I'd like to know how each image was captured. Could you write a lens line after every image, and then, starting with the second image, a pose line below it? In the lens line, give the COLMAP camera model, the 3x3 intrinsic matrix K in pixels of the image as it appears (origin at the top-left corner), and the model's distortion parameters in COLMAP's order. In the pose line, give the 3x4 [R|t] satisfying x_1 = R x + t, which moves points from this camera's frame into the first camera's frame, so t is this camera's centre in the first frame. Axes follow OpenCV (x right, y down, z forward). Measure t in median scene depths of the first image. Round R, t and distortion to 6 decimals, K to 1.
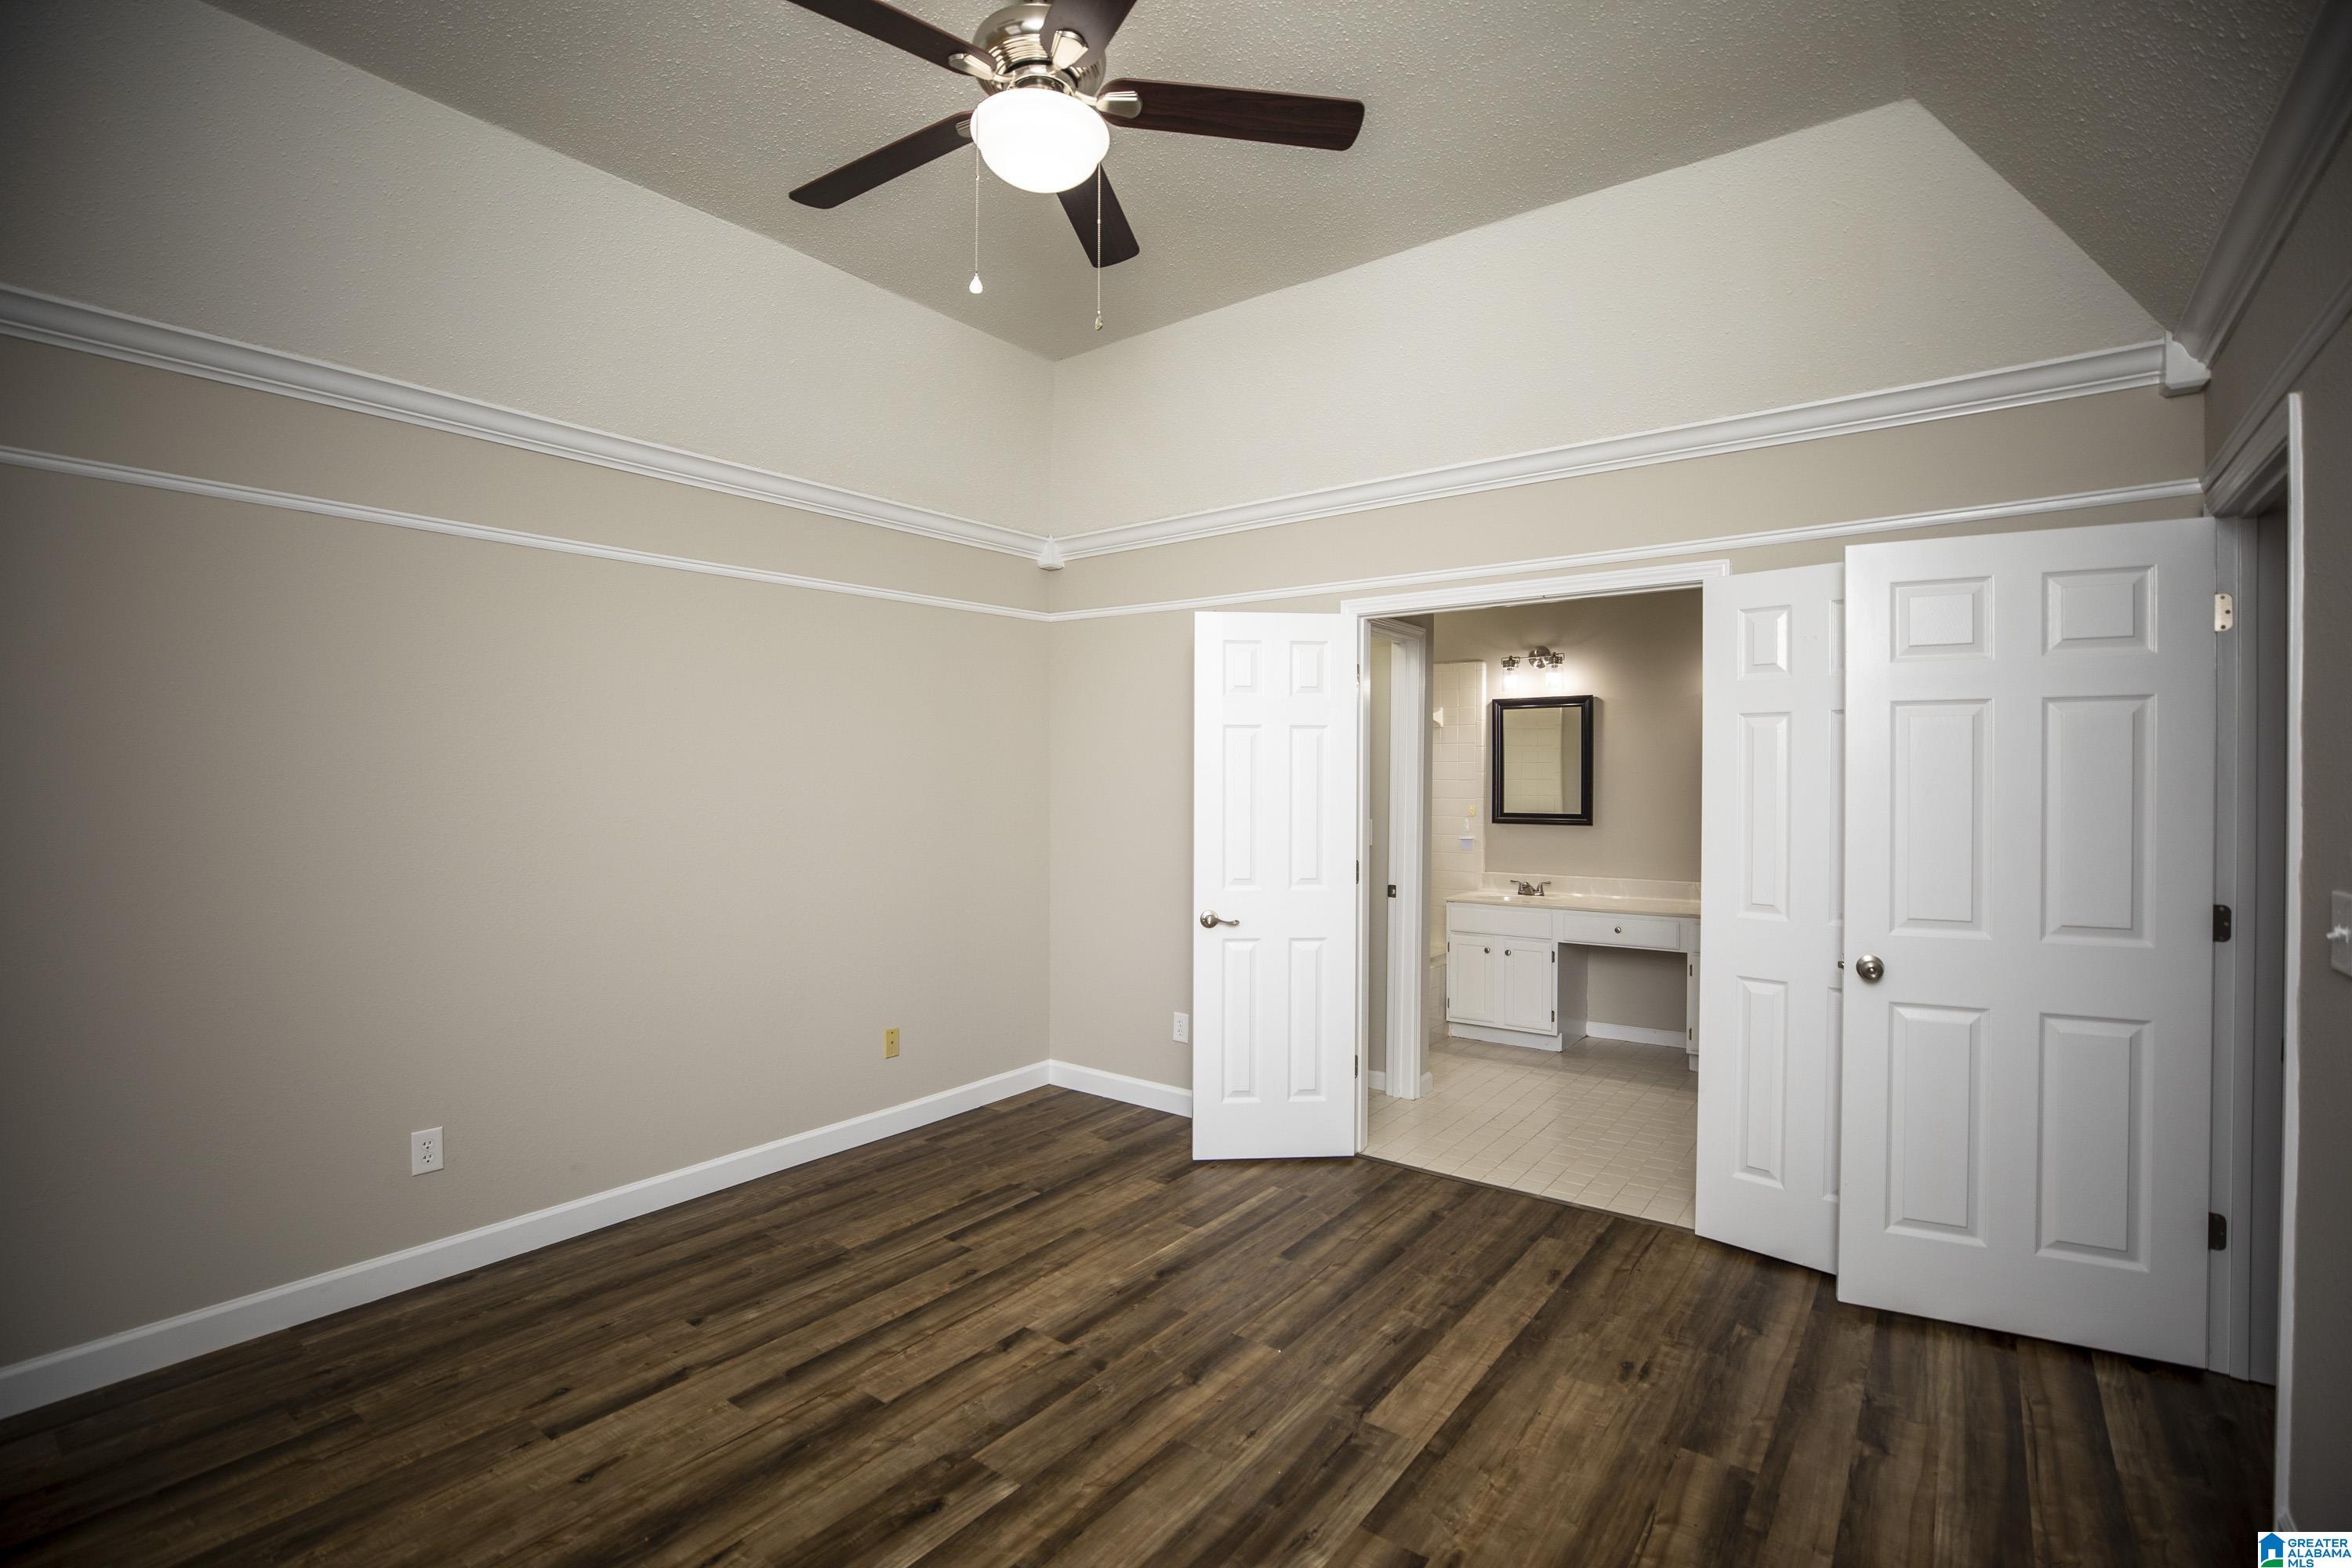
lens RADIAL K [[1106.9, 0, 1179.6], [0, 1106.9, 779.0], [0, 0, 1]] dist [-0.044610, 0.013721]
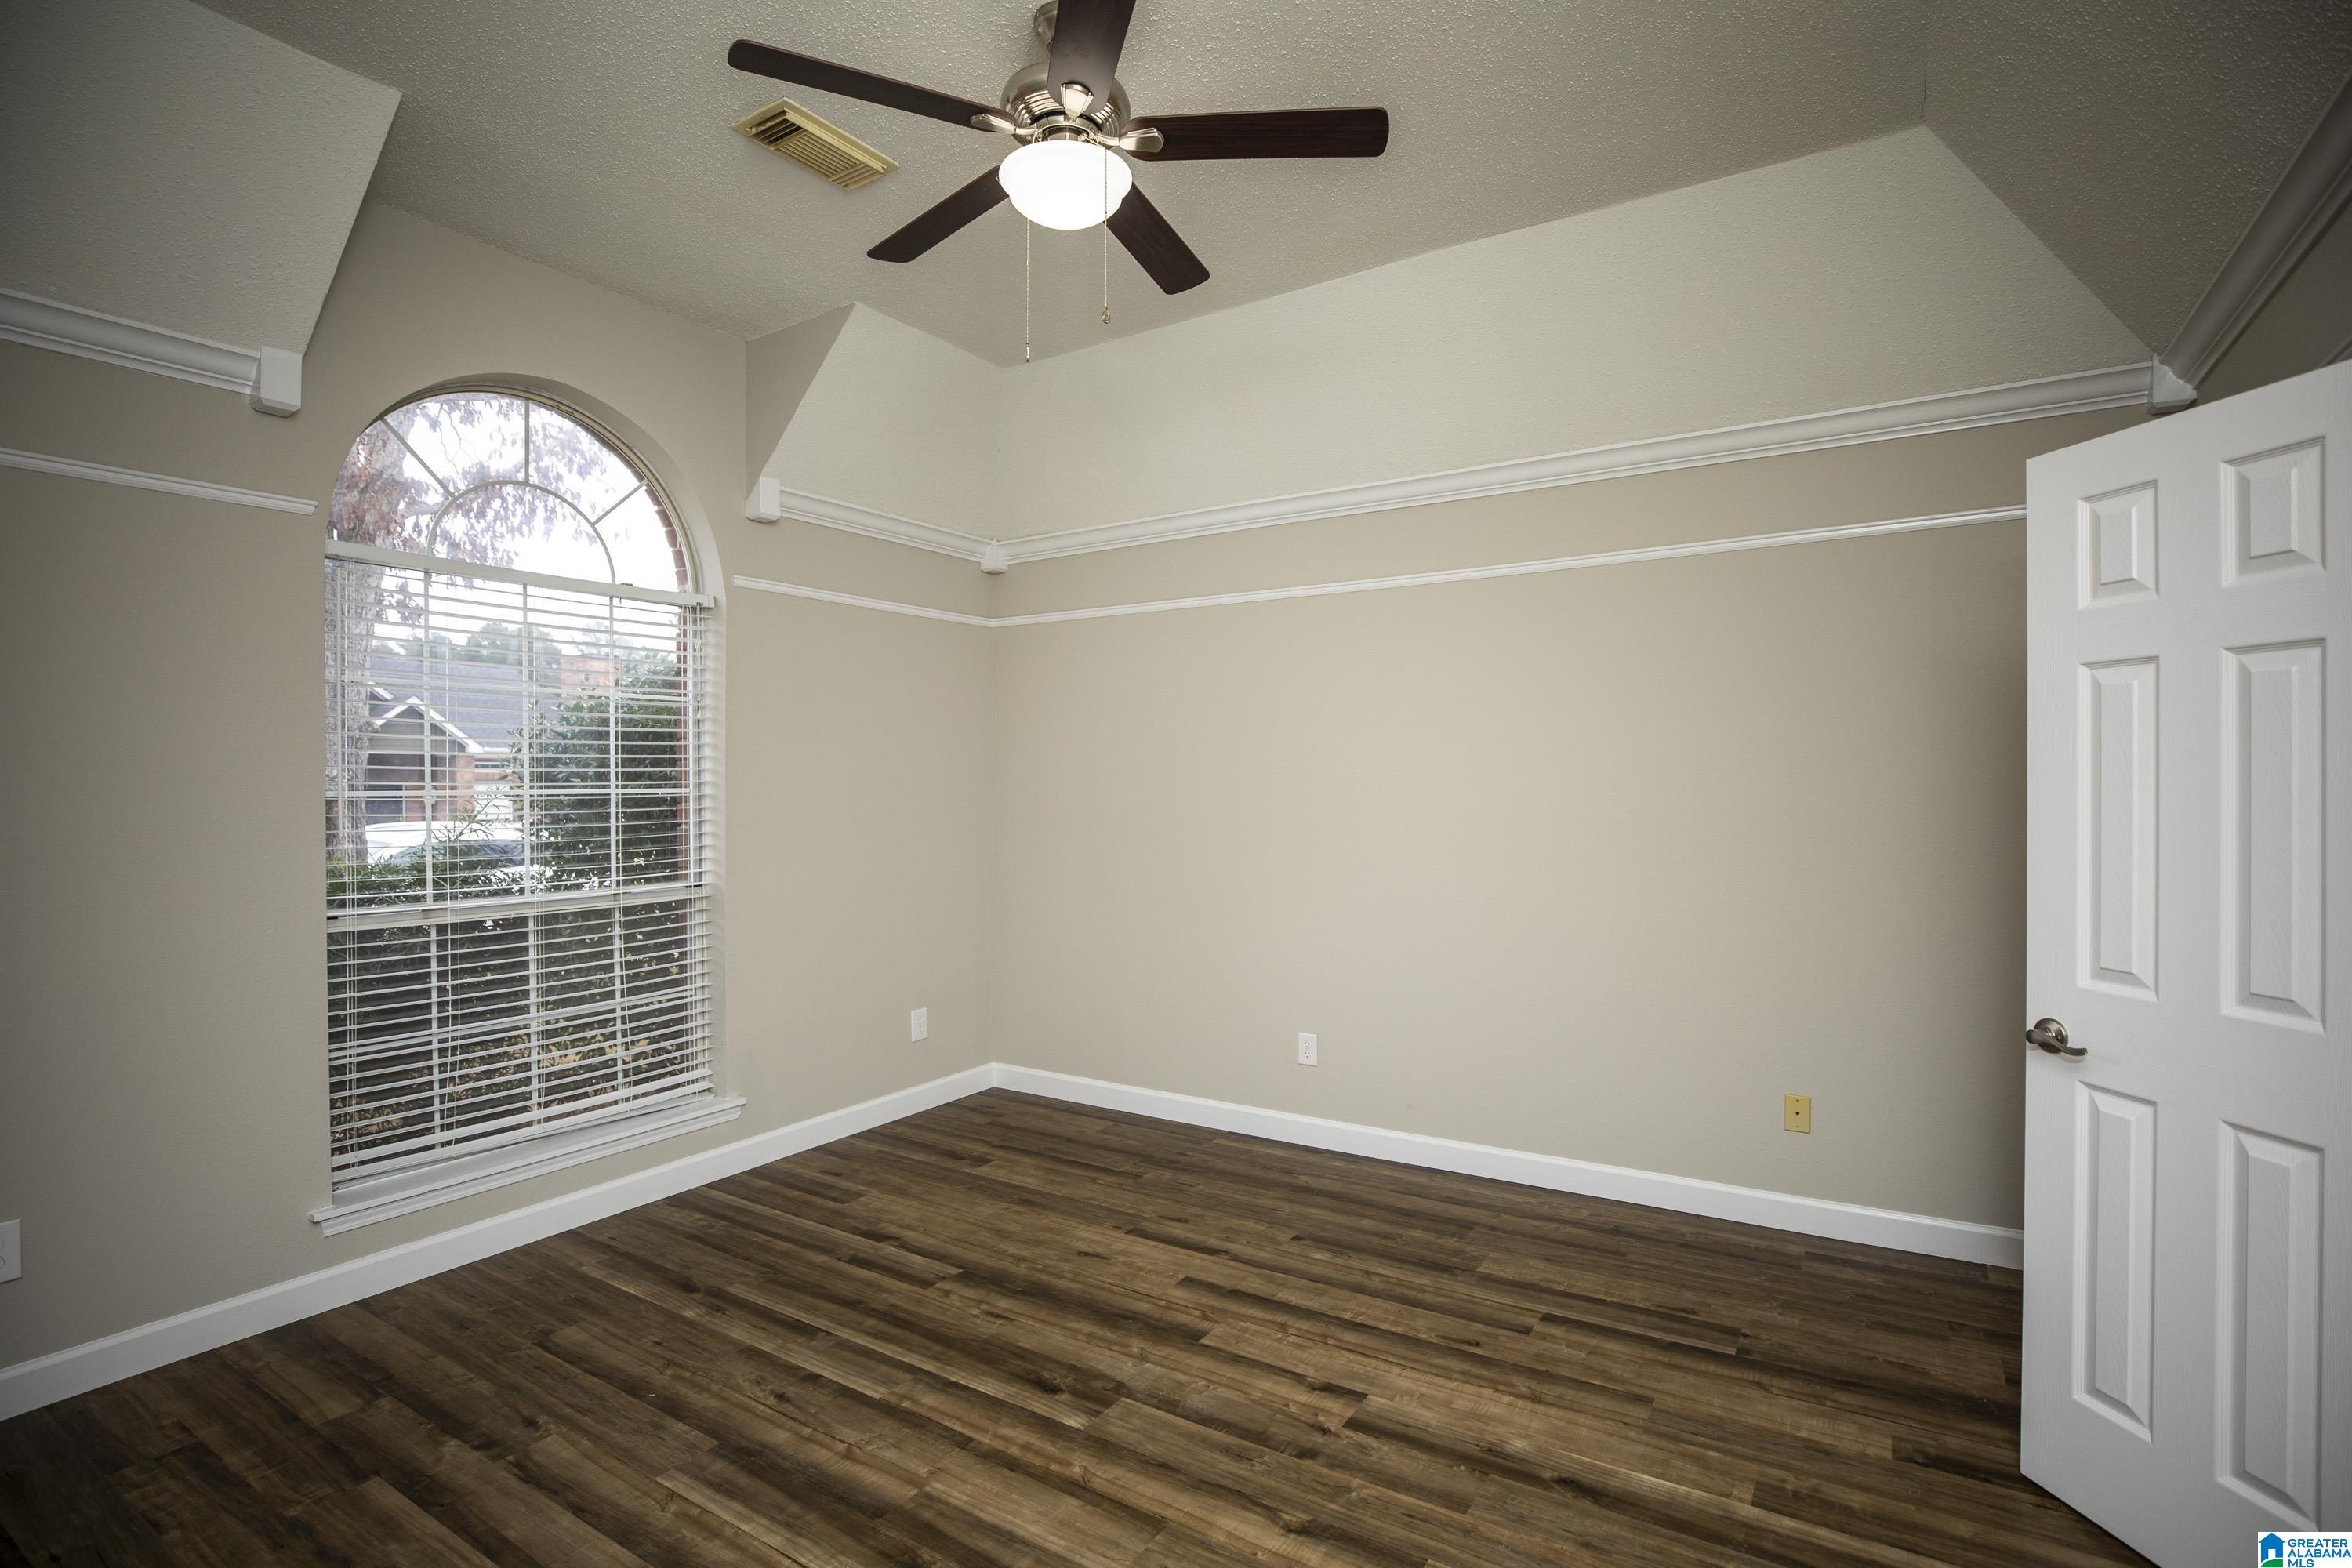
lens RADIAL K [[1144.6, 0, 1176.0], [0, 1144.6, 784.0], [0, 0, 1]] dist [-0.031876, 0.000464]
pose [[0.055765, 0.000788, -0.998444, 0.706962], [0.005763, 0.999983, 0.001111, 0.017057], [0.998427, -0.005816, 0.055760, 0.765249]]
